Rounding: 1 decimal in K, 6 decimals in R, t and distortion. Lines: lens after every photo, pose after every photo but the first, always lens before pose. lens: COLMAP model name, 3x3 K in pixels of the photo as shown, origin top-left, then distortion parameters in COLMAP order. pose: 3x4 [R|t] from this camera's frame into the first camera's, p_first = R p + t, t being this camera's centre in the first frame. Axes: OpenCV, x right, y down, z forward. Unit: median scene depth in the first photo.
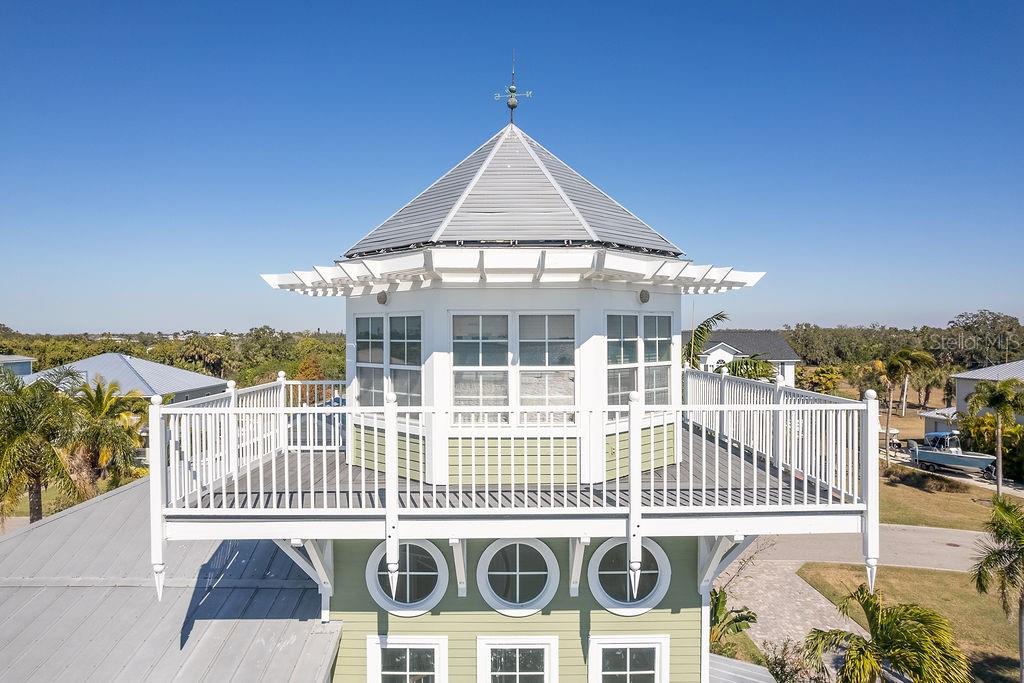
lens RADIAL K [[676.0, 0, 506.0], [0, 676.0, 338.7], [0, 0, 1]] dist [-0.023851, 0.001110]
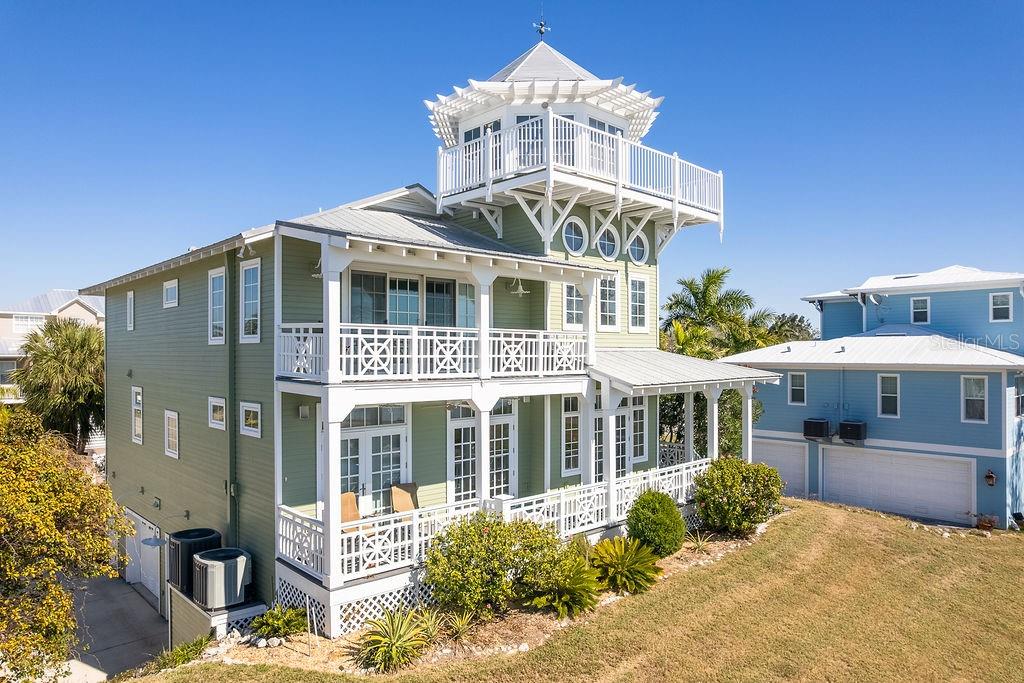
lens RADIAL K [[667.7, 0, 498.9], [0, 667.7, 349.1], [0, 0, 1]] dist [-0.041042, 0.020054]
pose [[0.734817, 0.005546, 0.678243, -1.701365], [0.007046, 0.999850, -0.015809, 0.726811], [-0.678229, 0.016396, 0.734668, -0.340290]]
